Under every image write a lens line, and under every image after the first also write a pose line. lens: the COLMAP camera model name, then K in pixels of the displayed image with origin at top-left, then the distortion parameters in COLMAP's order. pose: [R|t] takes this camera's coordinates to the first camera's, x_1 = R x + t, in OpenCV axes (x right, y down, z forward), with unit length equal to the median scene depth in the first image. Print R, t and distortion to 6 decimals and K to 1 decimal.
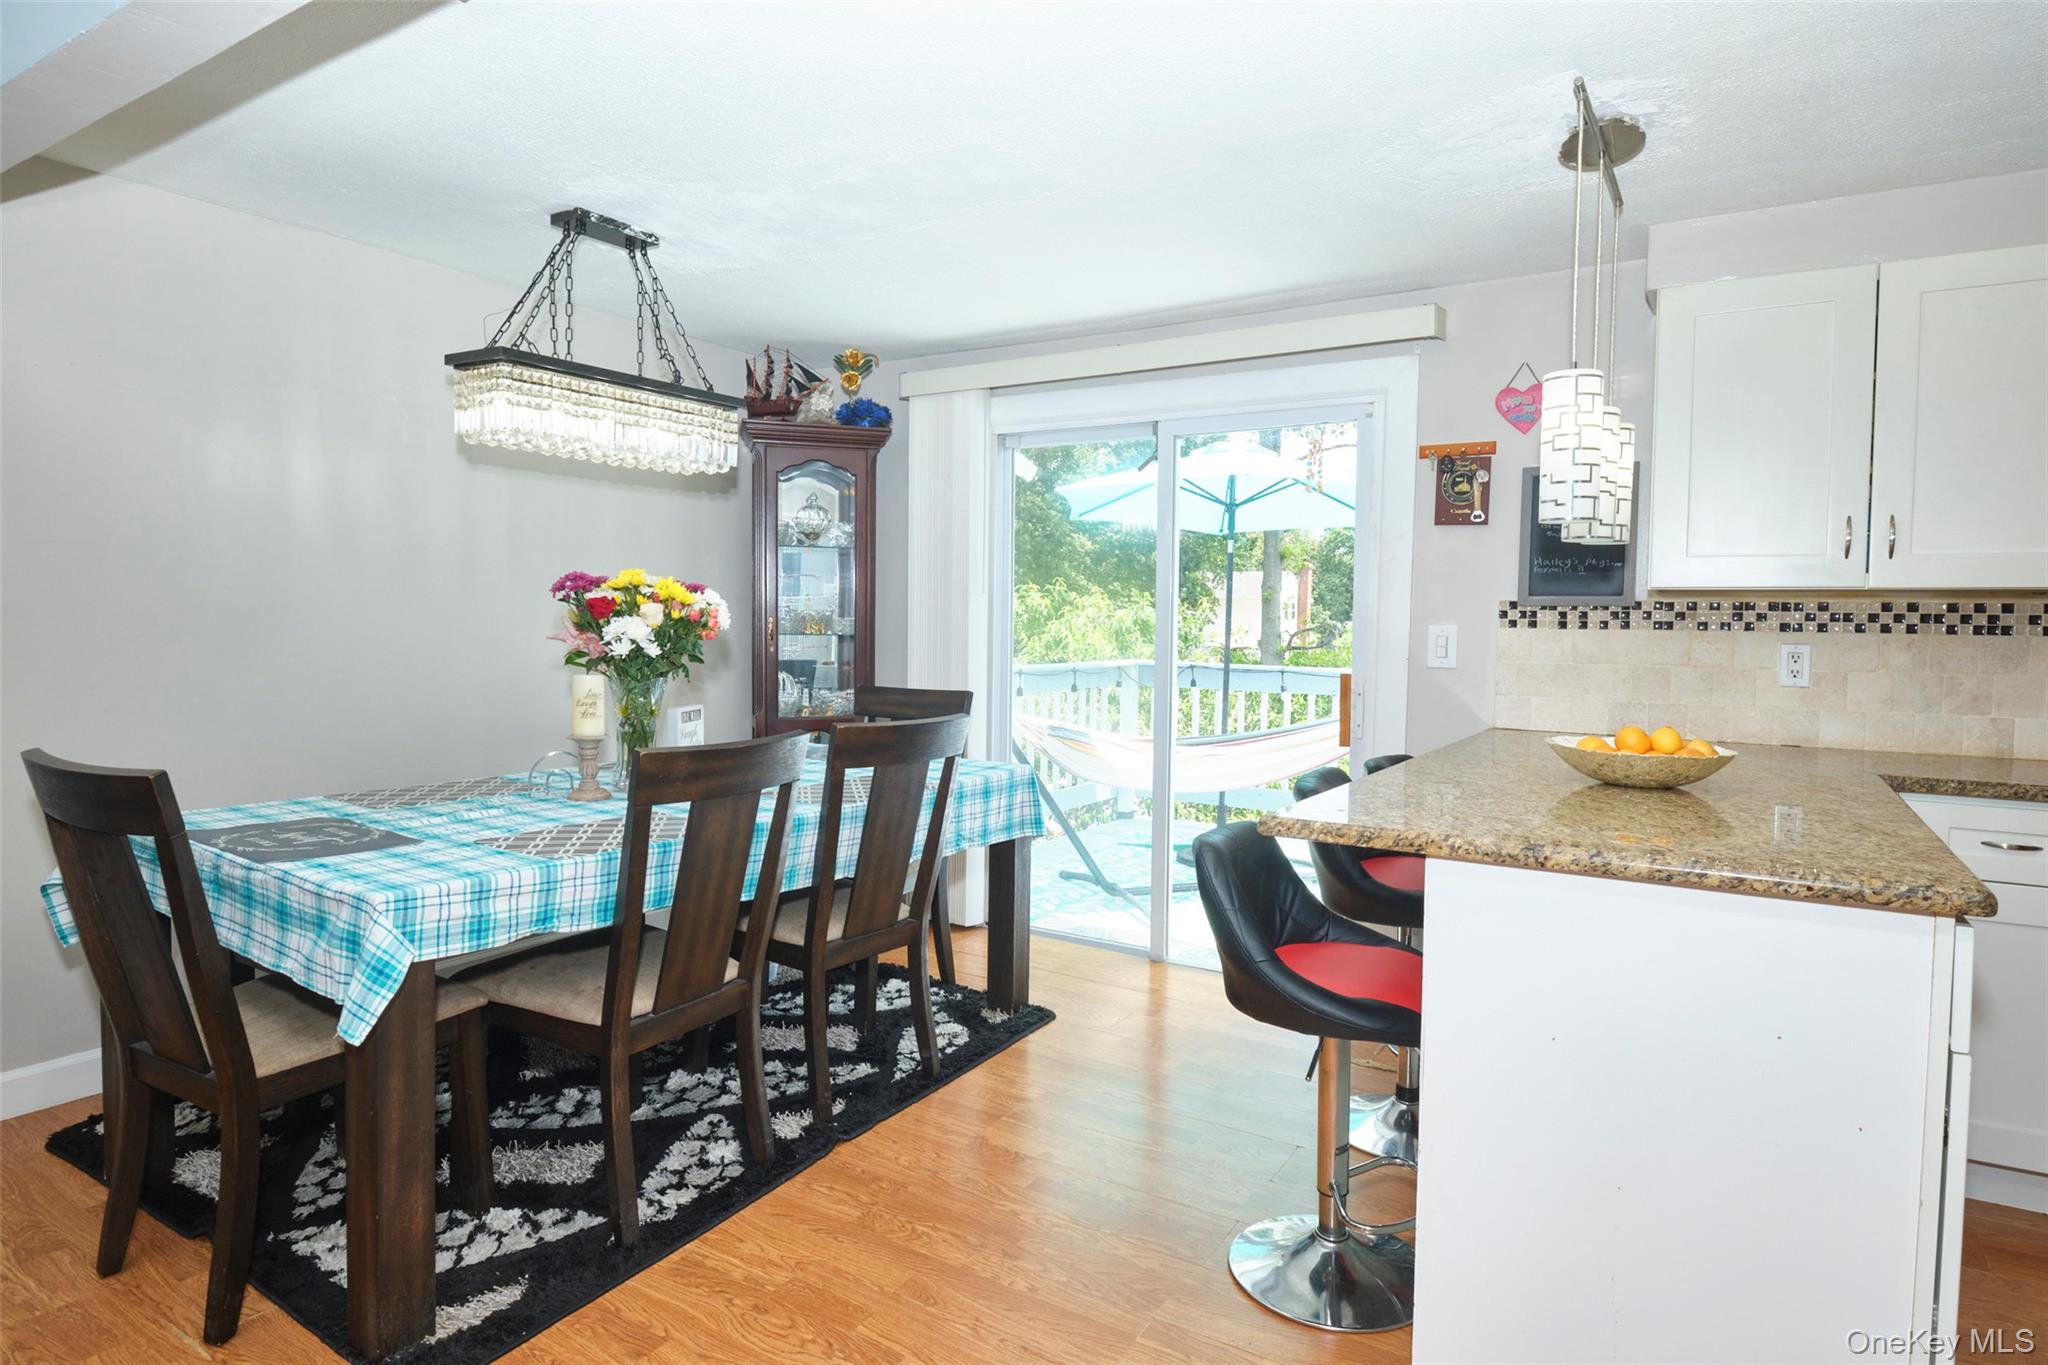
lens RADIAL K [[1148.1, 0, 1023.7], [0, 1148.1, 675.4], [0, 0, 1]] dist [-0.006313, -0.003189]
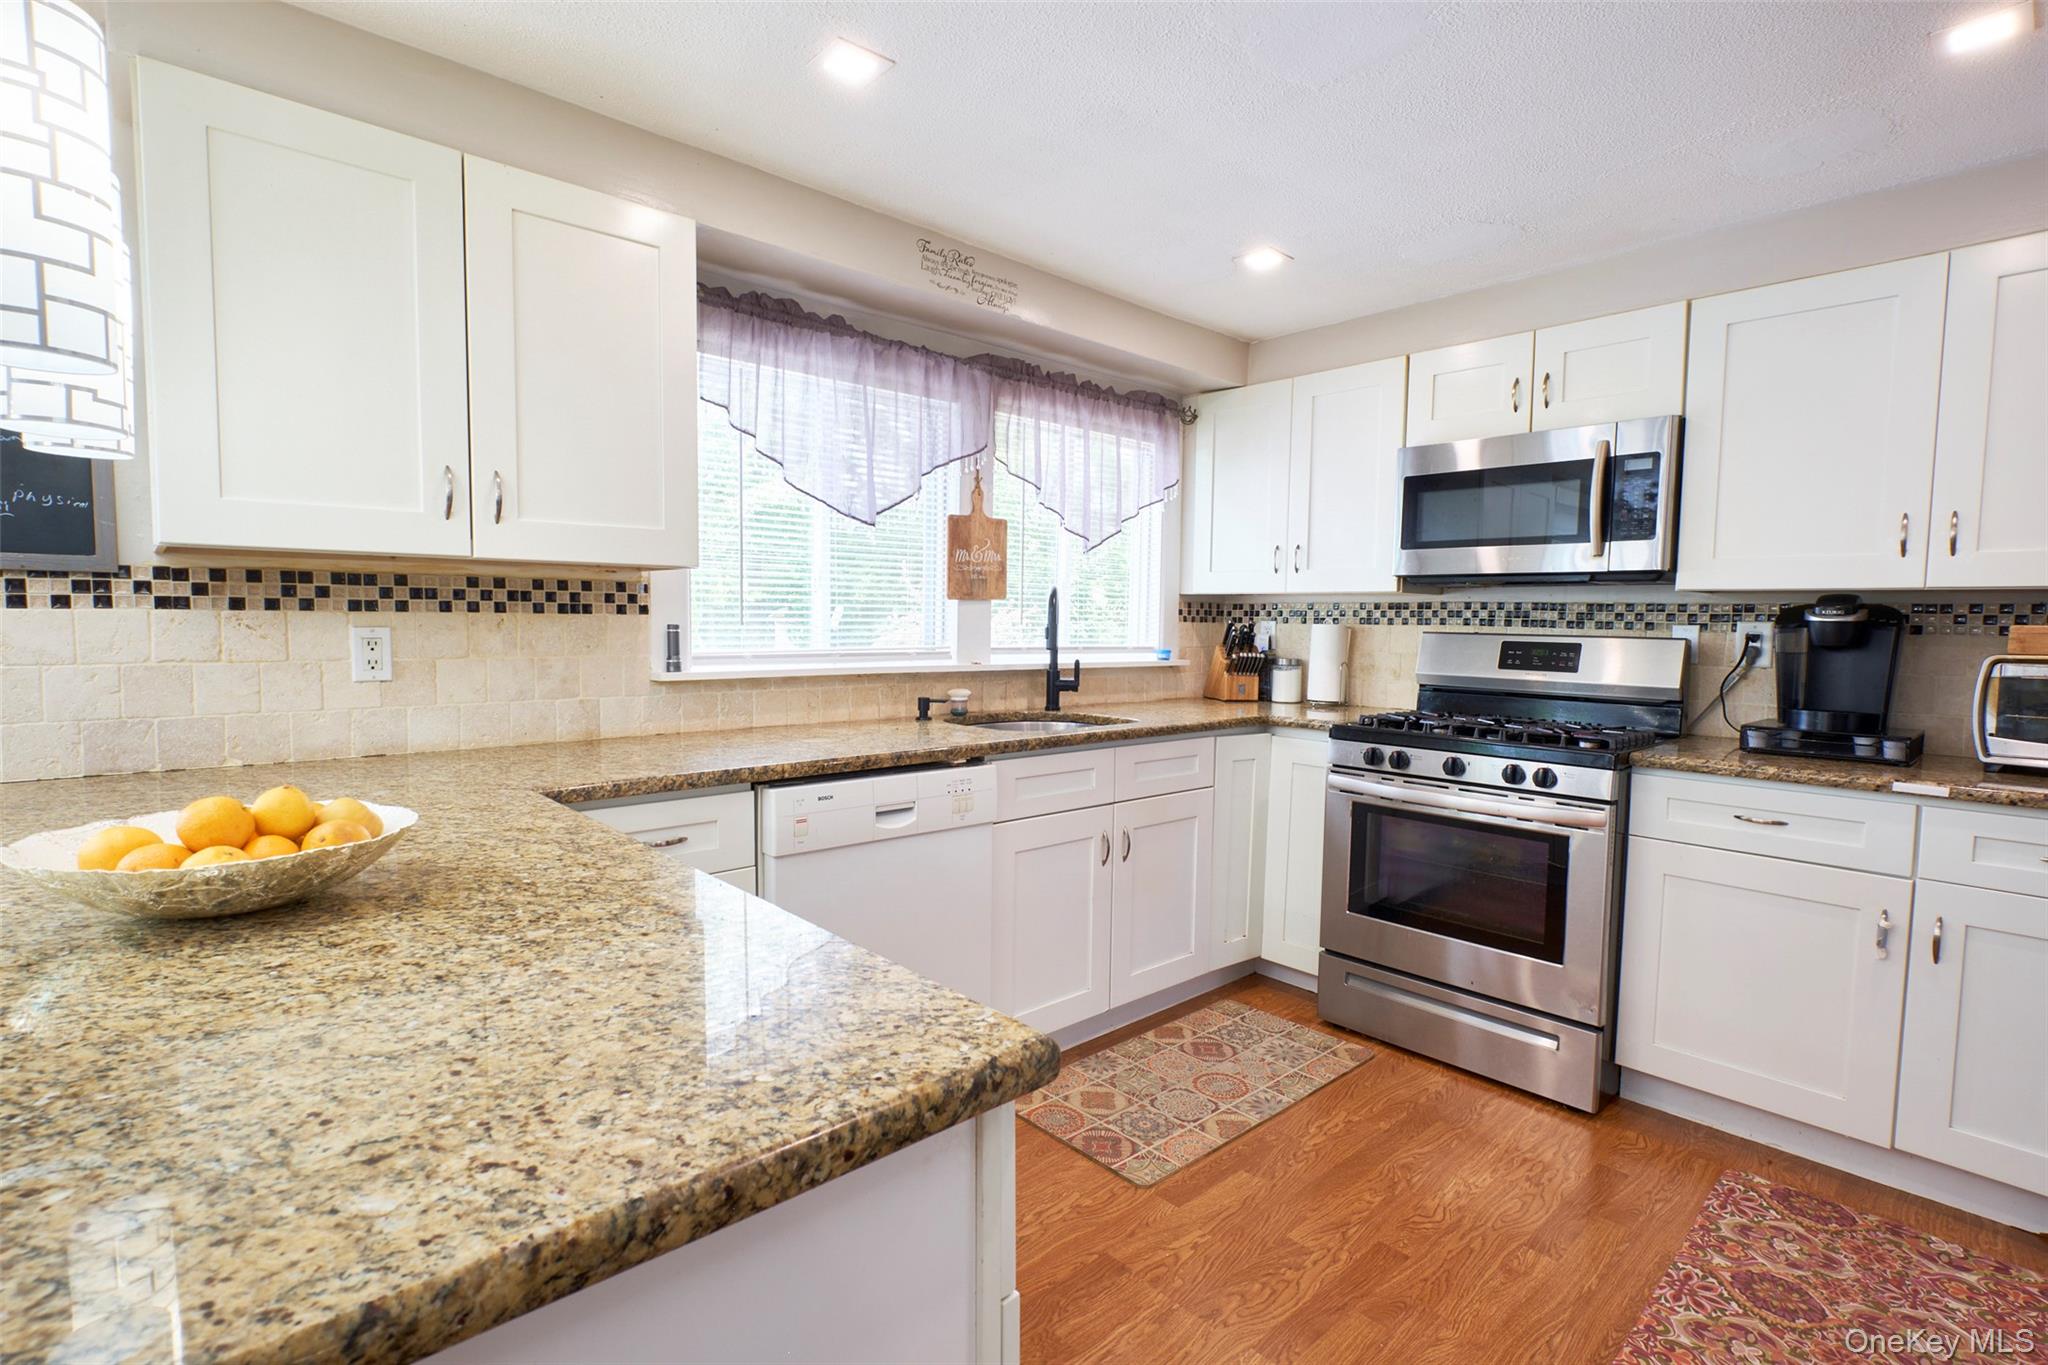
lens RADIAL K [[965.3, 0, 1022.0], [0, 965.3, 677.6], [0, 0, 1]] dist [-0.002194, -0.000267]
pose [[0.271935, -0.071442, 0.959660, 0.159577], [0.038959, 0.997240, 0.063200, -0.017064], [-0.961527, 0.020201, 0.273968, 0.390772]]
